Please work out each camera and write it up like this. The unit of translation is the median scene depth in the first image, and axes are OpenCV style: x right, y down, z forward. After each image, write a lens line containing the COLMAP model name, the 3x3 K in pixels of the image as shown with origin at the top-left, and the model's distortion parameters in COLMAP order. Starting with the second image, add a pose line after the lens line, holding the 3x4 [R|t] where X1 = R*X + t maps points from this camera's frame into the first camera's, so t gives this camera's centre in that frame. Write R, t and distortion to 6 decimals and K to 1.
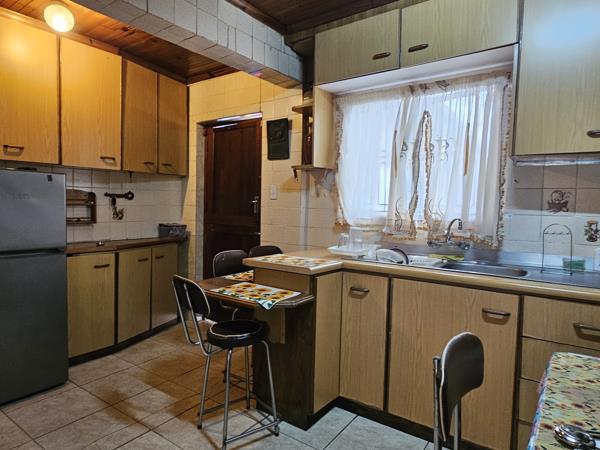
lens RADIAL K [[377.2, 0, 300.9], [0, 377.2, 225.2], [0, 0, 1]] dist [0.000963, 0.000324]
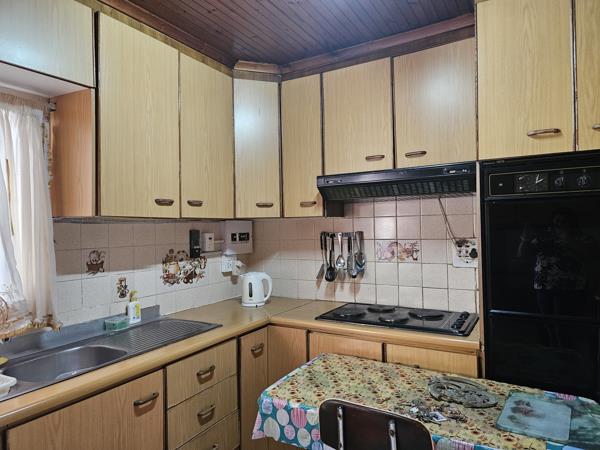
lens RADIAL K [[398.4, 0, 300.6], [0, 398.4, 222.9], [0, 0, 1]] dist [0.026053, -0.000727]
pose [[-0.099145, -0.001621, 0.995072, -0.381149], [0.078592, 0.996862, 0.009454, -0.133897], [-0.991965, 0.079142, -0.098707, 0.598977]]
